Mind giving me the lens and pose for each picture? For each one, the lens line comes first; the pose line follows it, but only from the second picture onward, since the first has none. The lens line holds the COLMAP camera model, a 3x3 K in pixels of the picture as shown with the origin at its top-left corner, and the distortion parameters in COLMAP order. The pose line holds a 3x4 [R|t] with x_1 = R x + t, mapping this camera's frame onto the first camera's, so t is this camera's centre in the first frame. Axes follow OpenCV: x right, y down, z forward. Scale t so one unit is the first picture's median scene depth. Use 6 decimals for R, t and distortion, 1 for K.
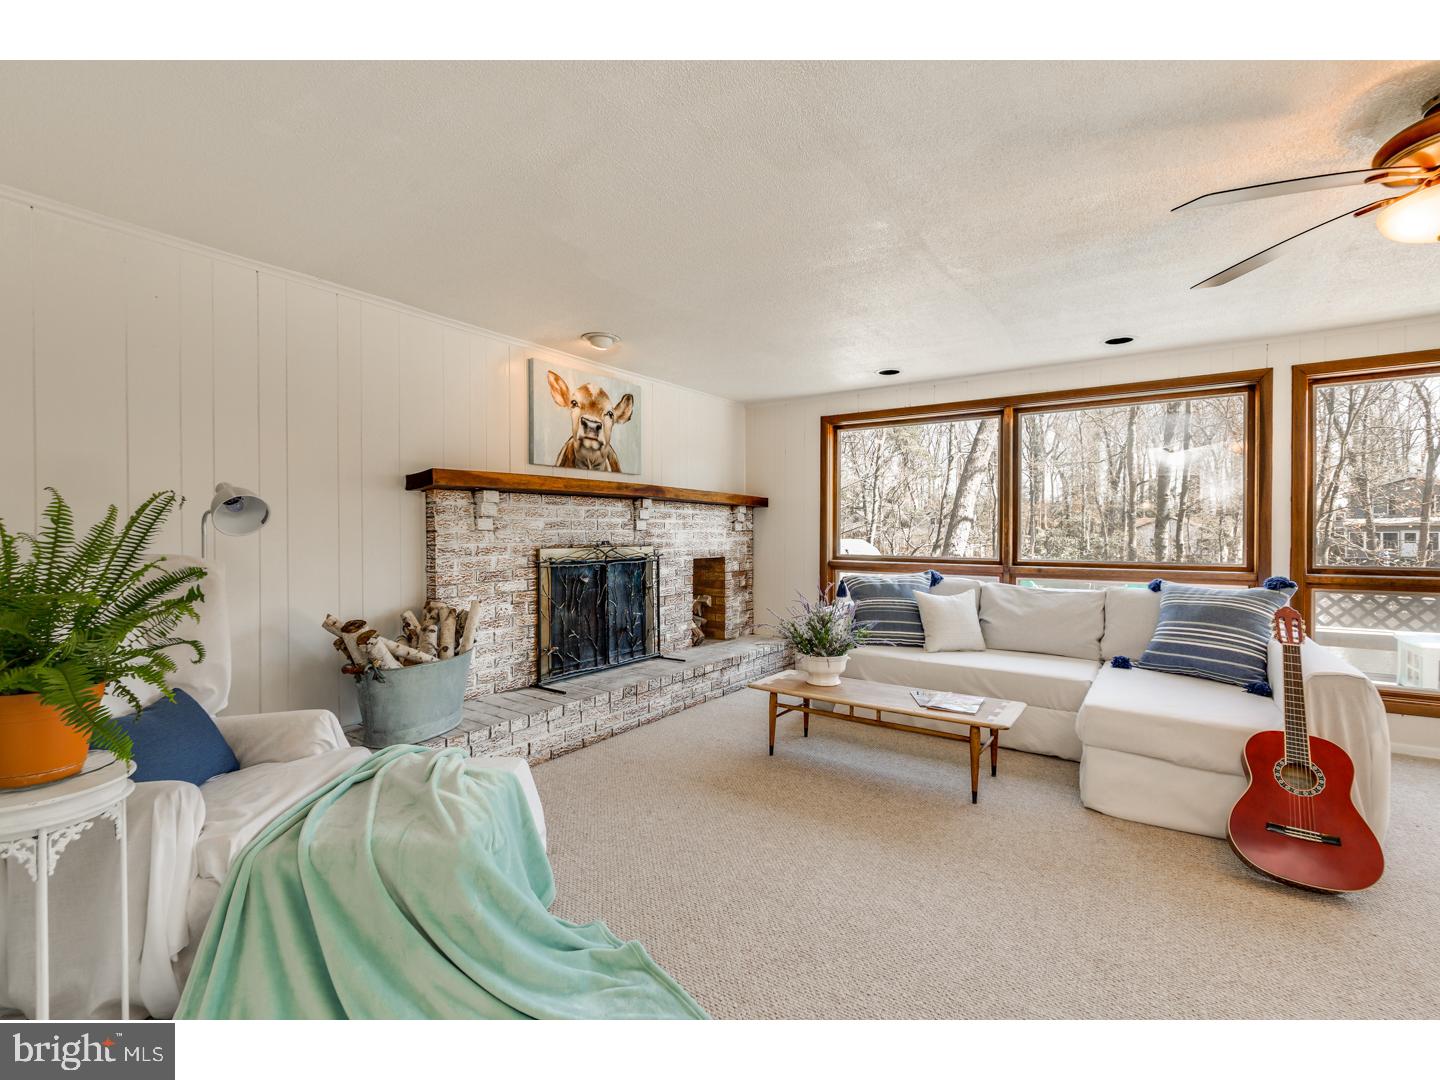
lens RADIAL K [[637.6, 0, 725.7], [0, 637.6, 539.4], [0, 0, 1]] dist [-0.000554, -0.000307]
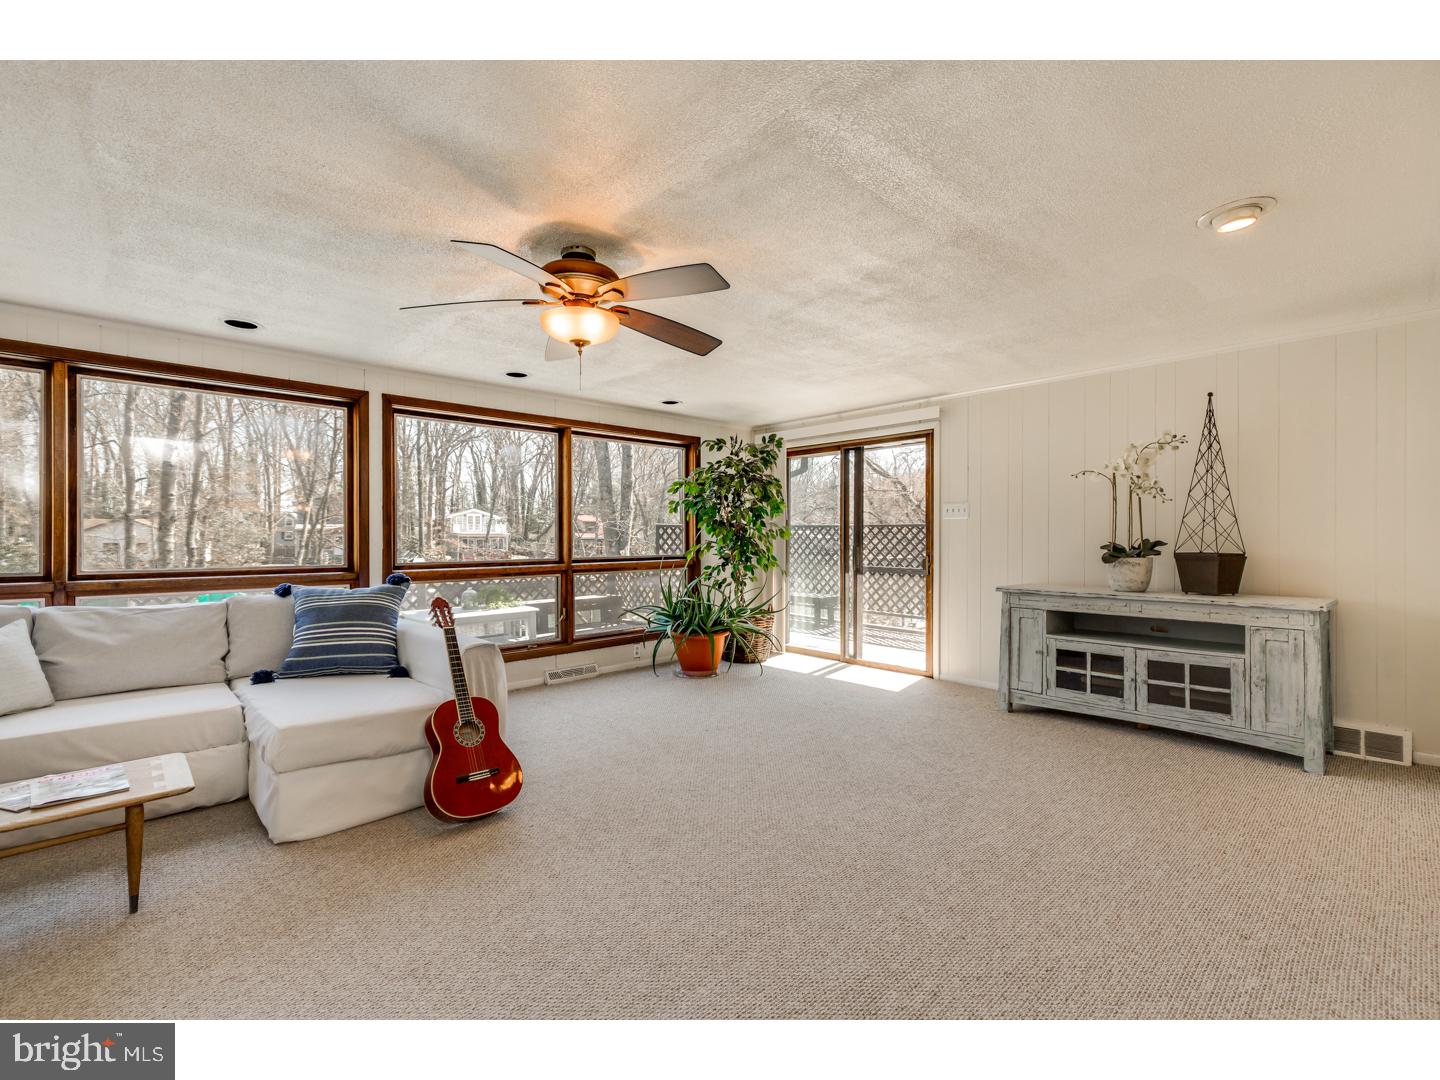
lens RADIAL K [[637.6, 0, 724.9], [0, 637.6, 535.4], [0, 0, 1]] dist [-0.000554, -0.000307]
pose [[0.221707, 0.001223, 0.975113, -0.114227], [0.010177, 0.999942, -0.003568, -0.000868], [-0.975060, 0.010715, 0.221682, 0.130997]]
